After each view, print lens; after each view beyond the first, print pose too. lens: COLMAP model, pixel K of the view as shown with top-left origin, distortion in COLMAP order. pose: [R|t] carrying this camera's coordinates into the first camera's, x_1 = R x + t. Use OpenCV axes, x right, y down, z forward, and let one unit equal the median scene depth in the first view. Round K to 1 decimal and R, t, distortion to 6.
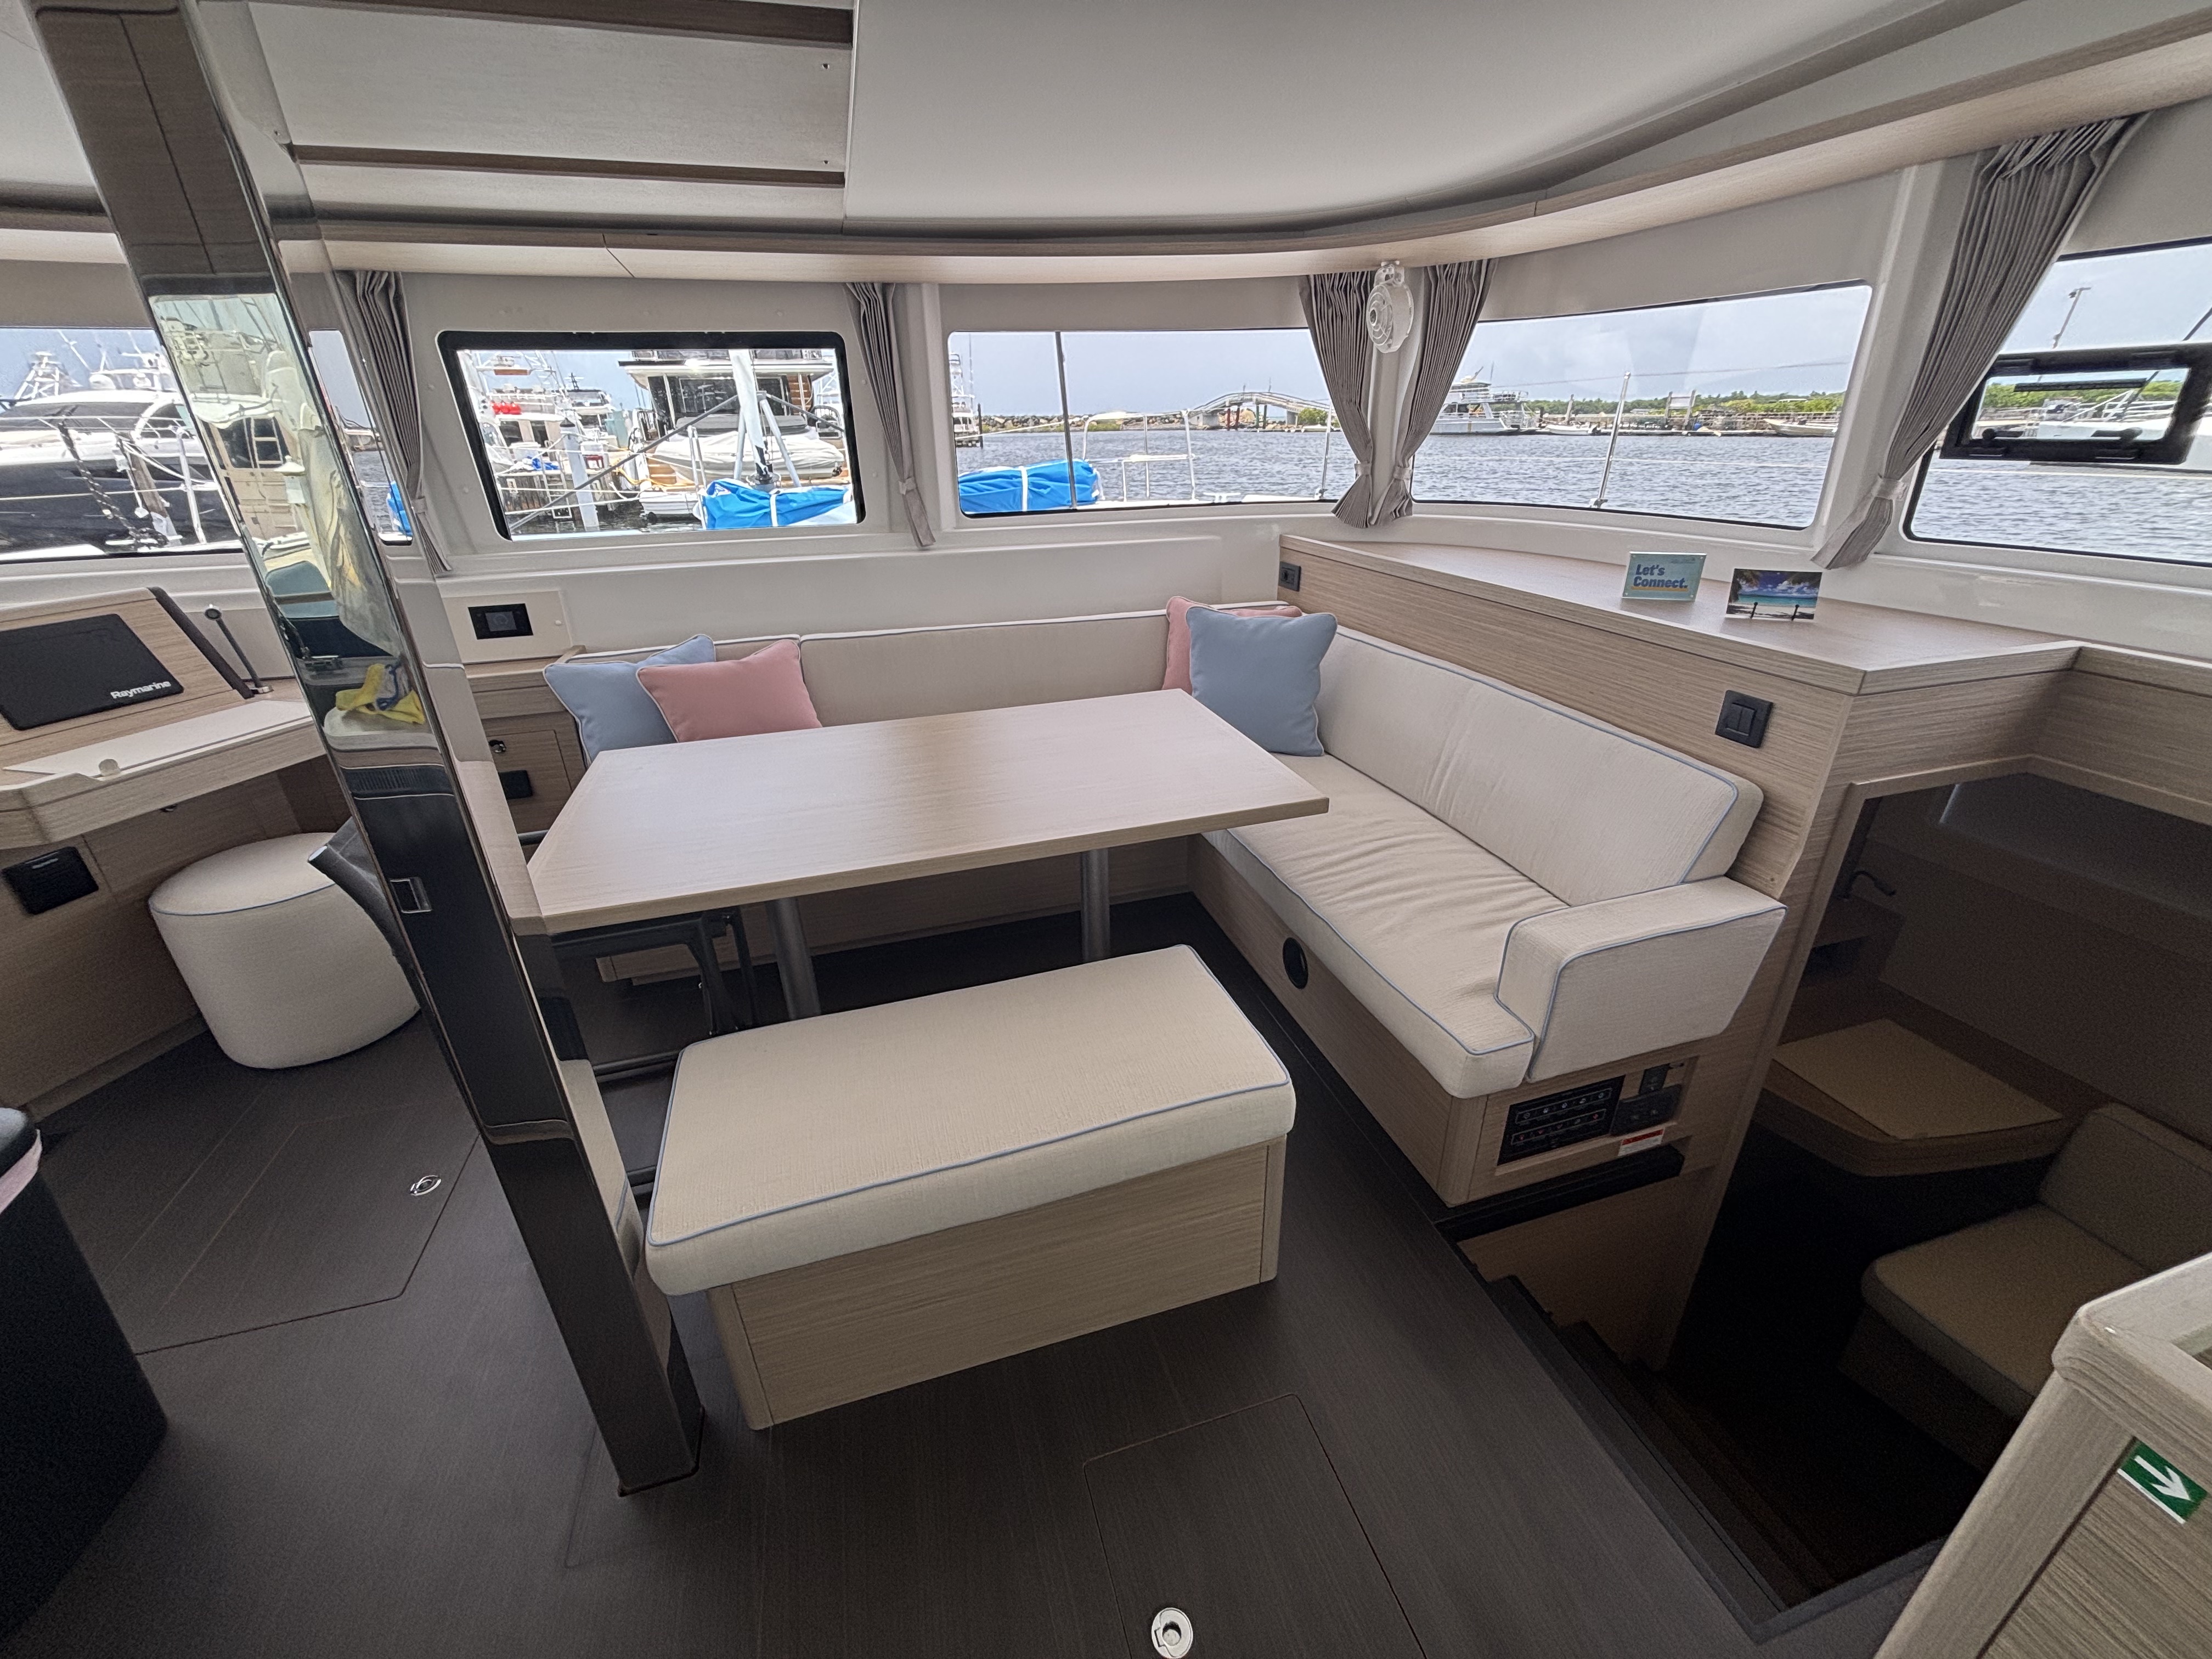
lens RADIAL K [[891.4, 0, 1106.0], [0, 891.4, 829.5], [0, 0, 1]] dist [0.000872, 0.000302]
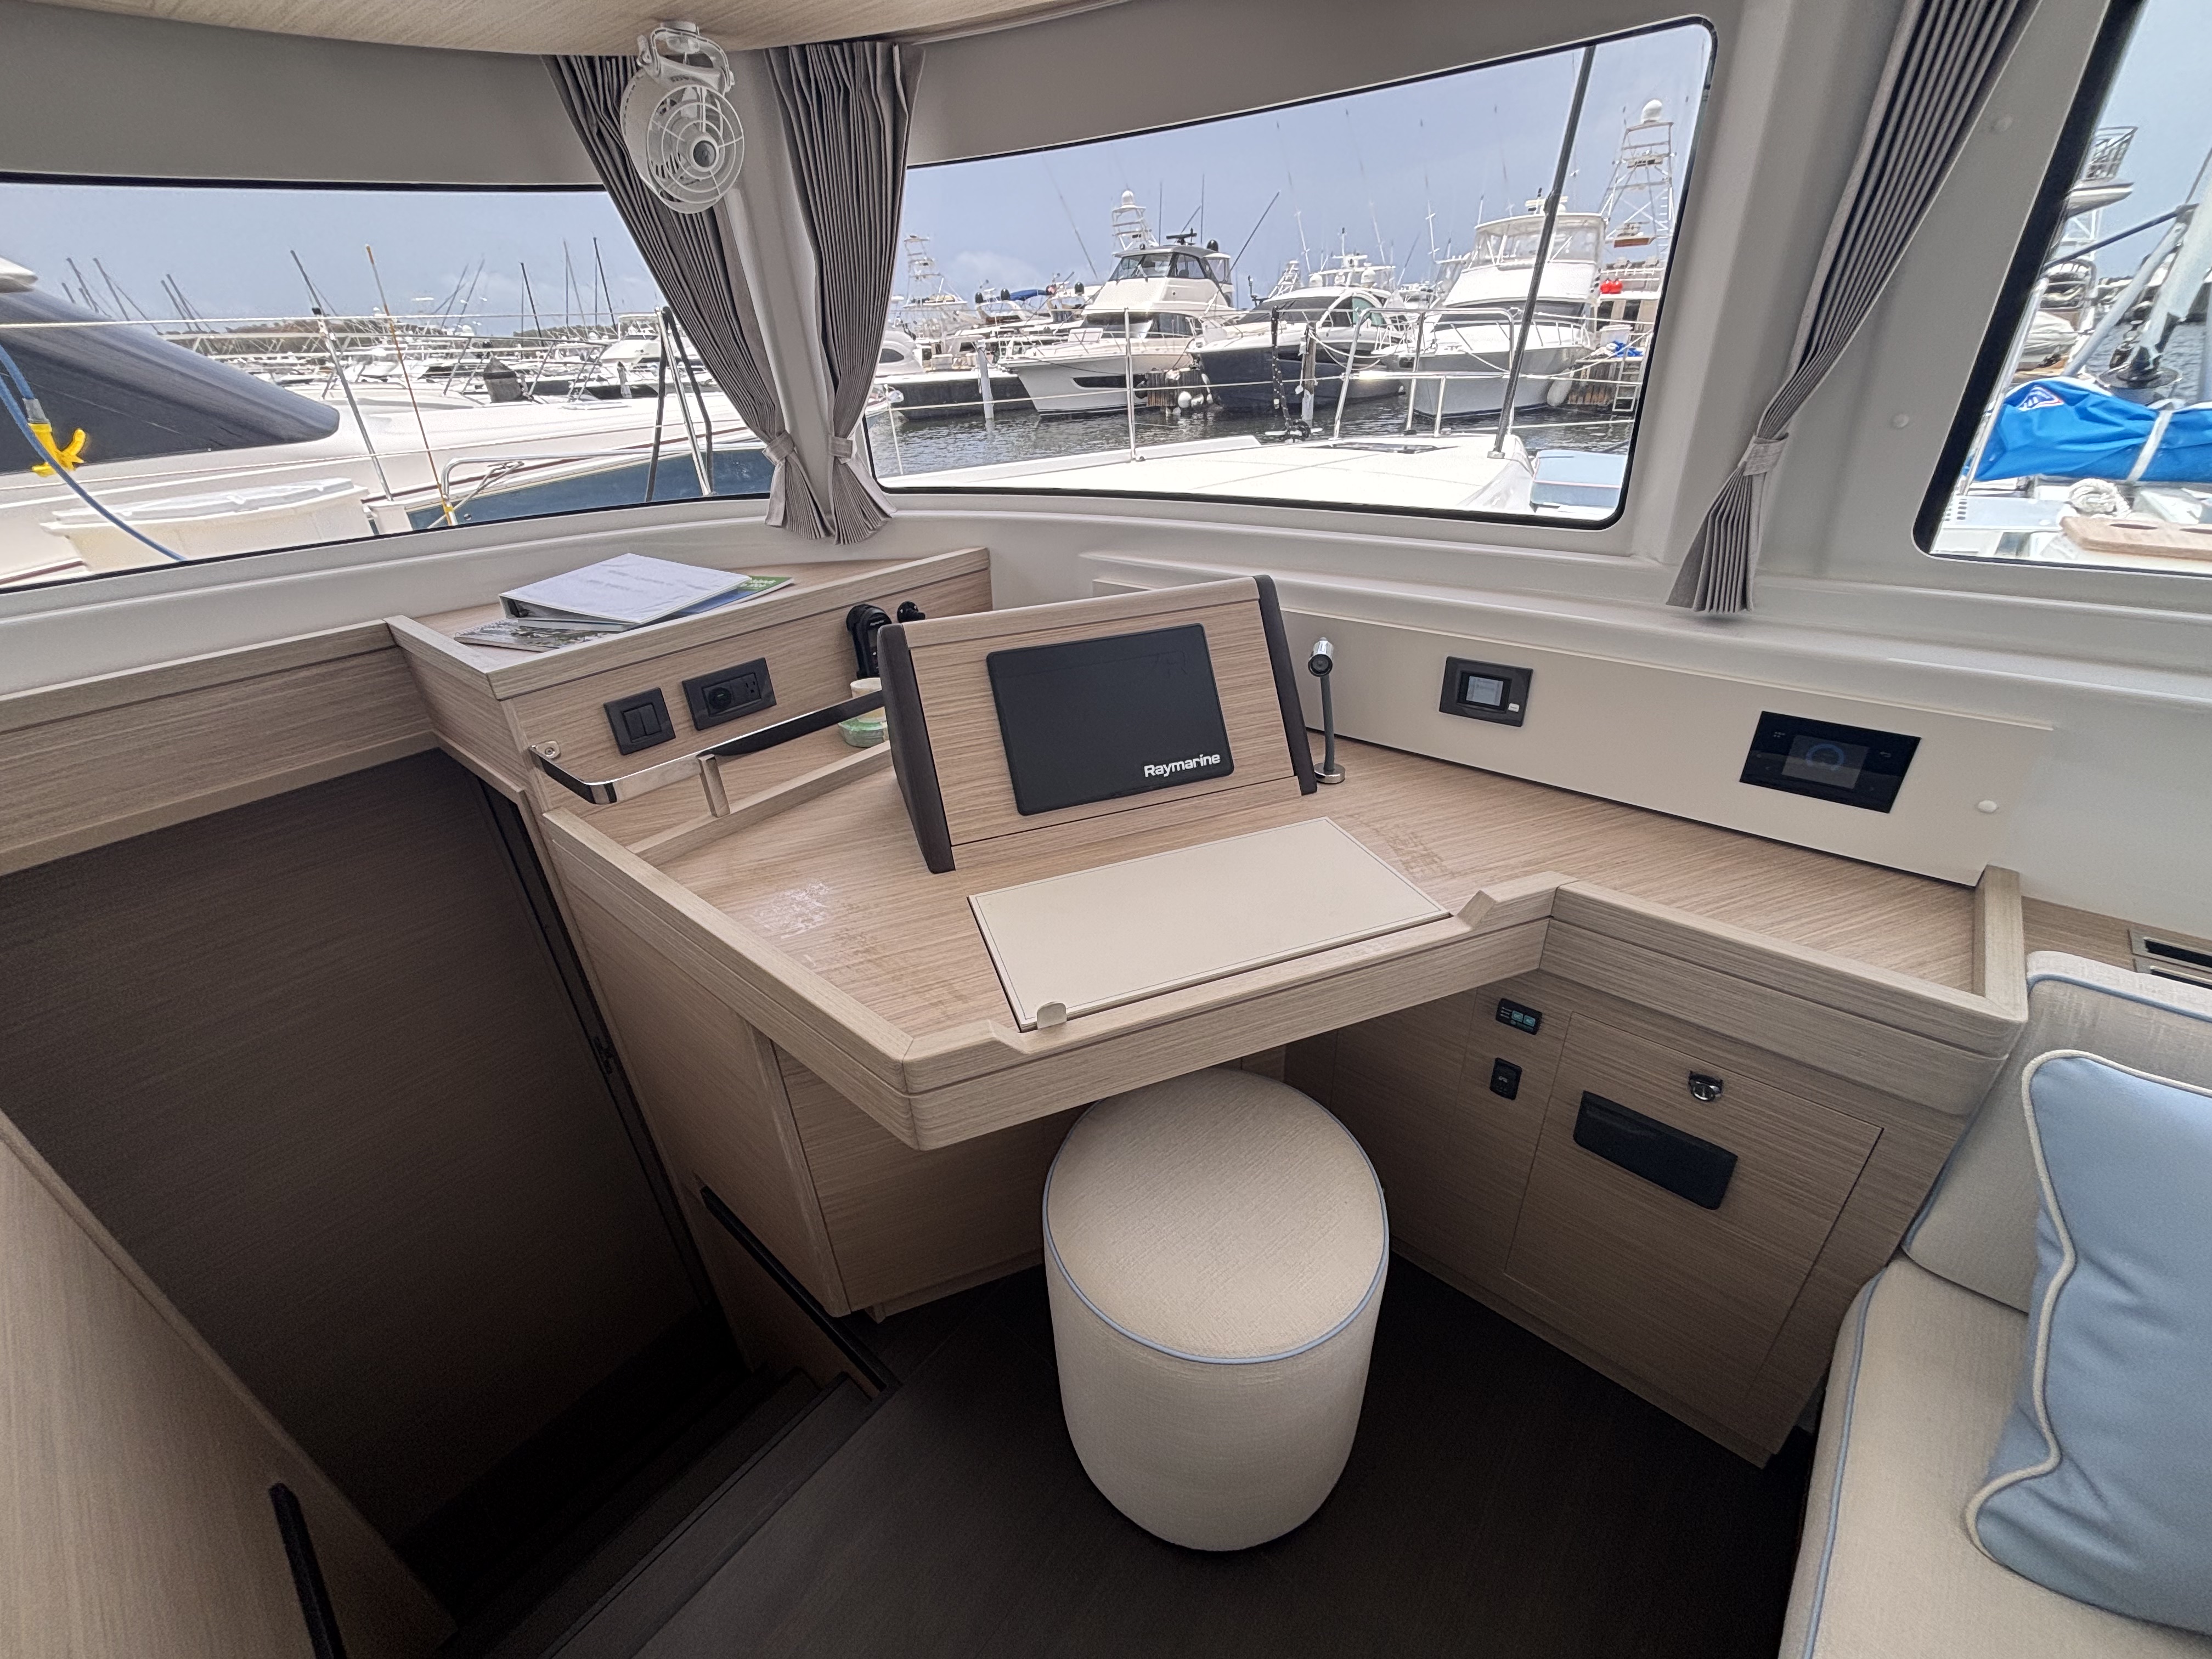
lens RADIAL K [[889.0, 0, 1103.2], [0, 889.0, 826.7], [0, 0, 1]] dist [-0.011285, 0.000240]
pose [[0.548257, 0.392074, -0.738709, -0.548692], [-0.309669, 0.915685, 0.256175, -0.206356], [0.776865, 0.088306, 0.623444, 0.497269]]
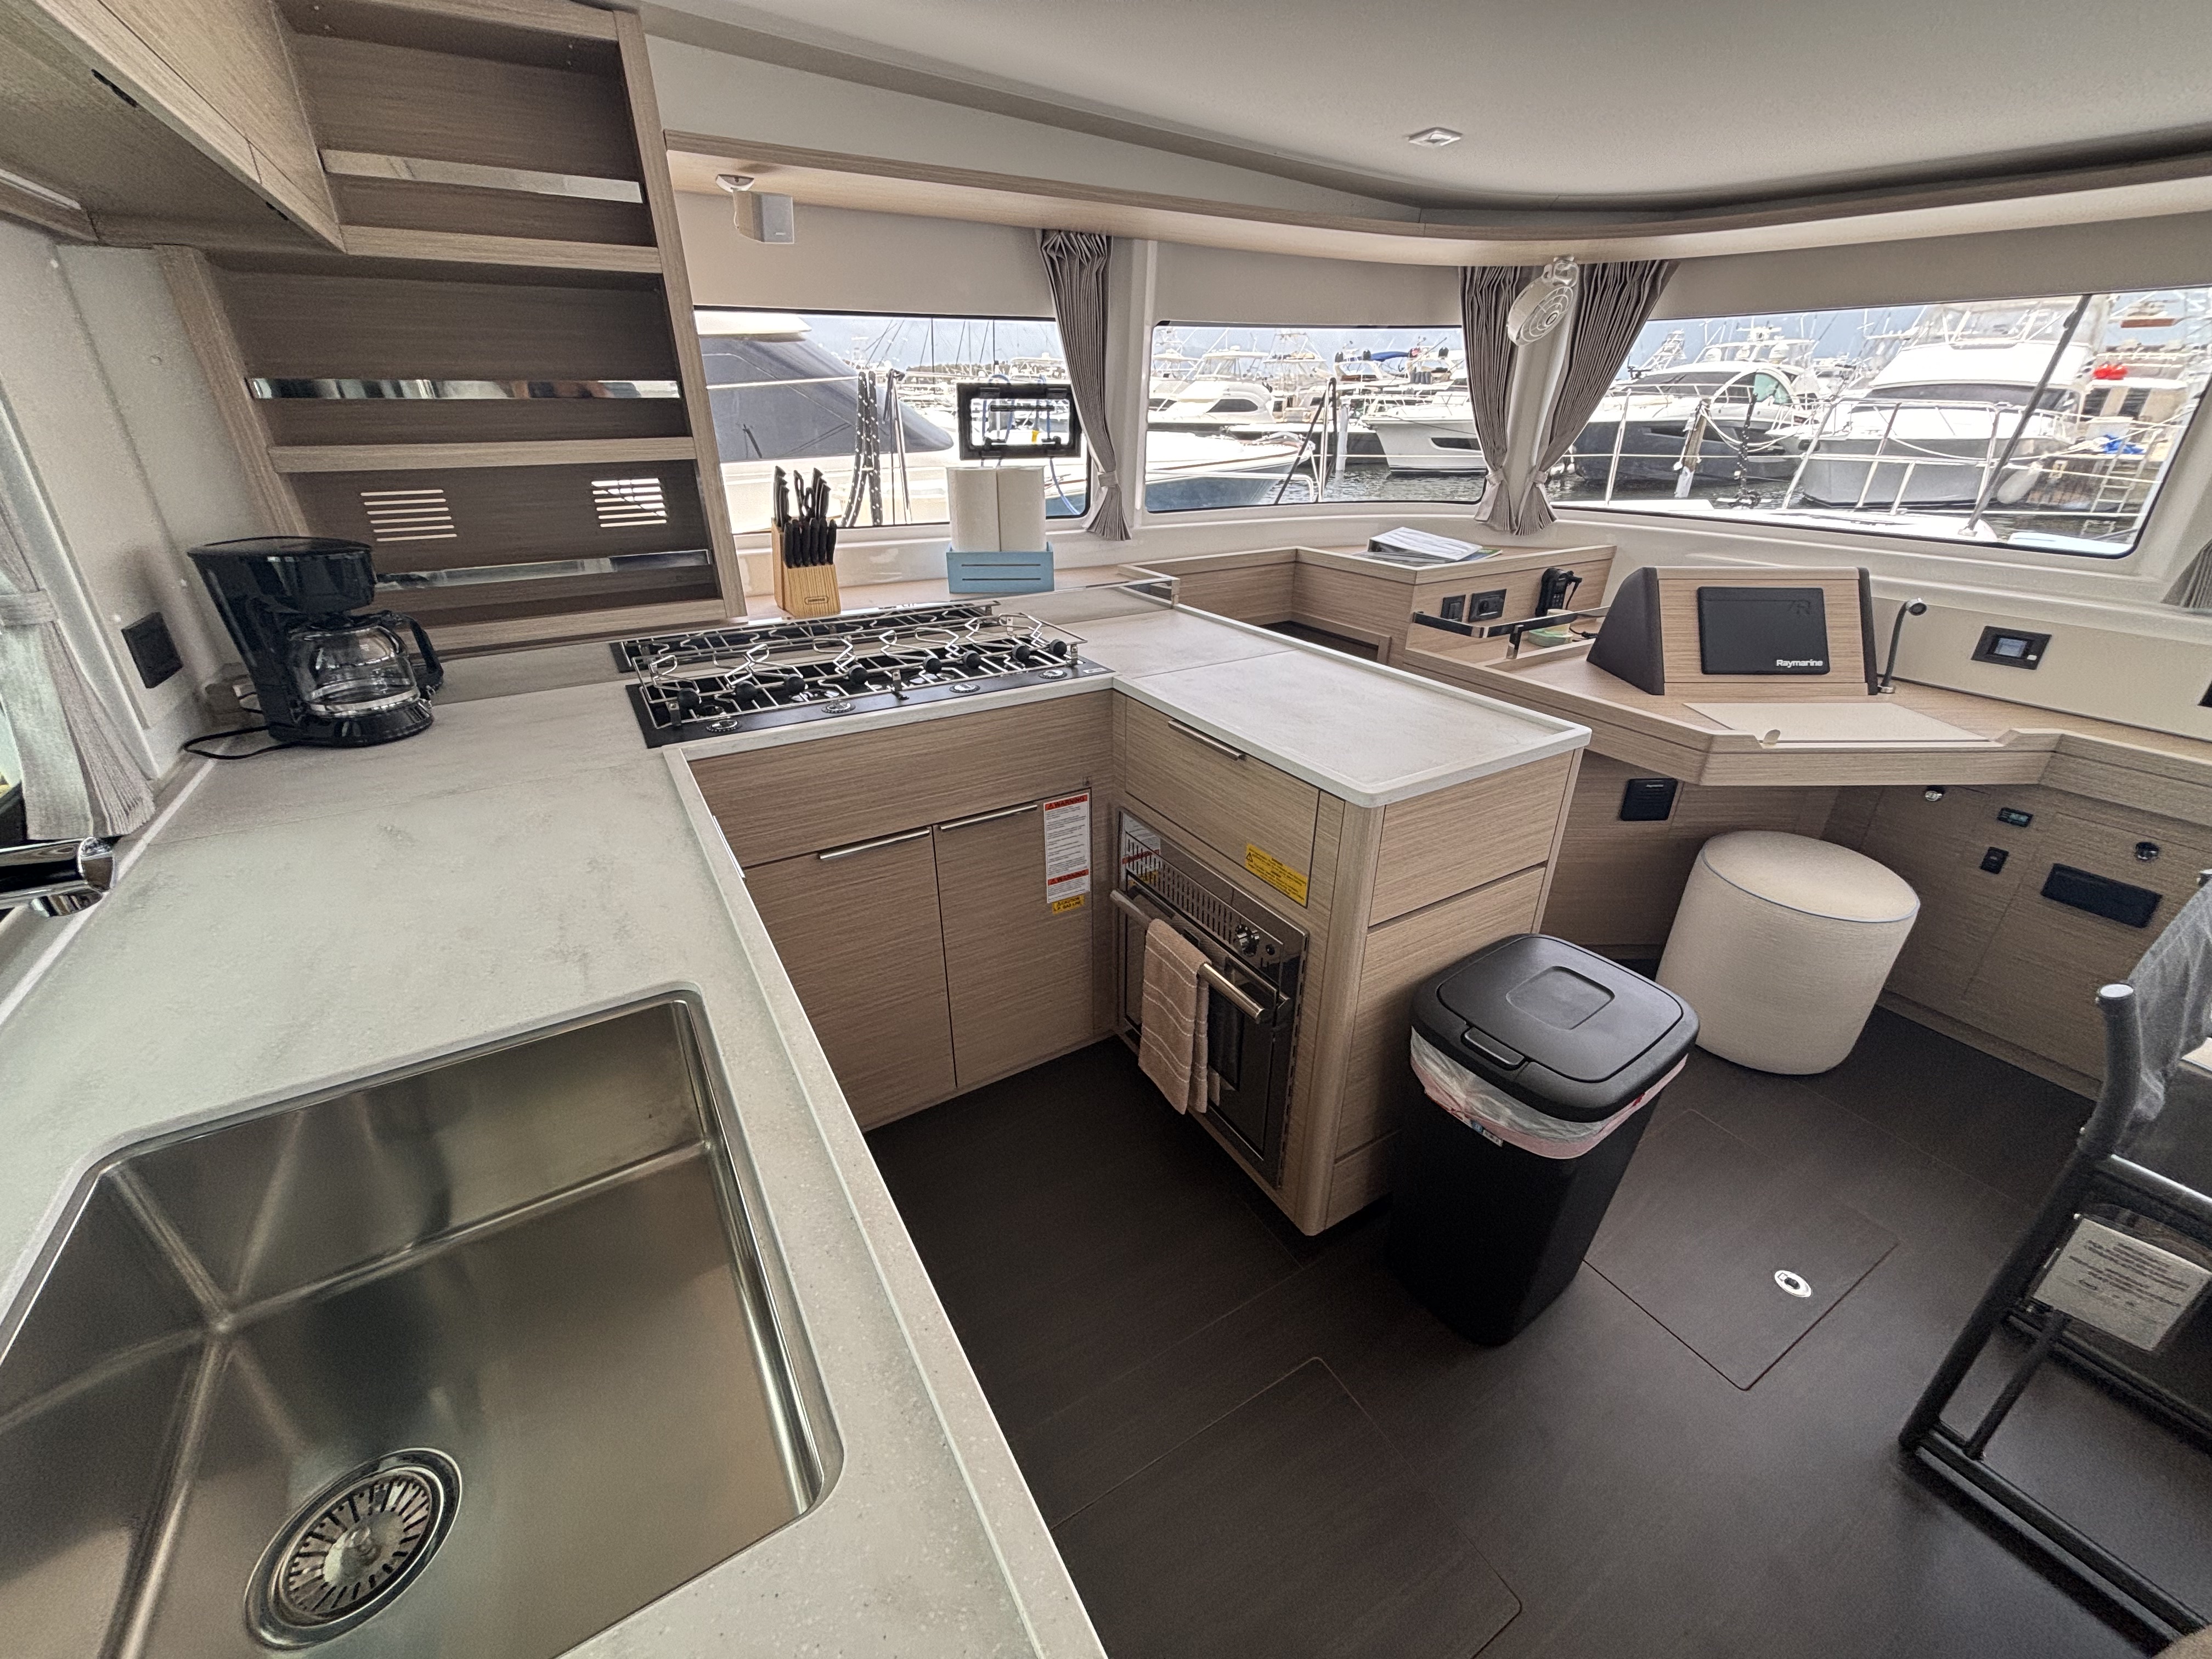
lens RADIAL K [[894.5, 0, 1106.0], [0, 894.5, 829.5], [0, 0, 1]] dist [0.004068, 0.000429]
pose [[0.257539, 0.431462, -0.864589, -0.253050], [-0.406621, 0.860081, 0.308091, 0.012314], [0.876546, 0.272215, 0.396946, -0.049747]]
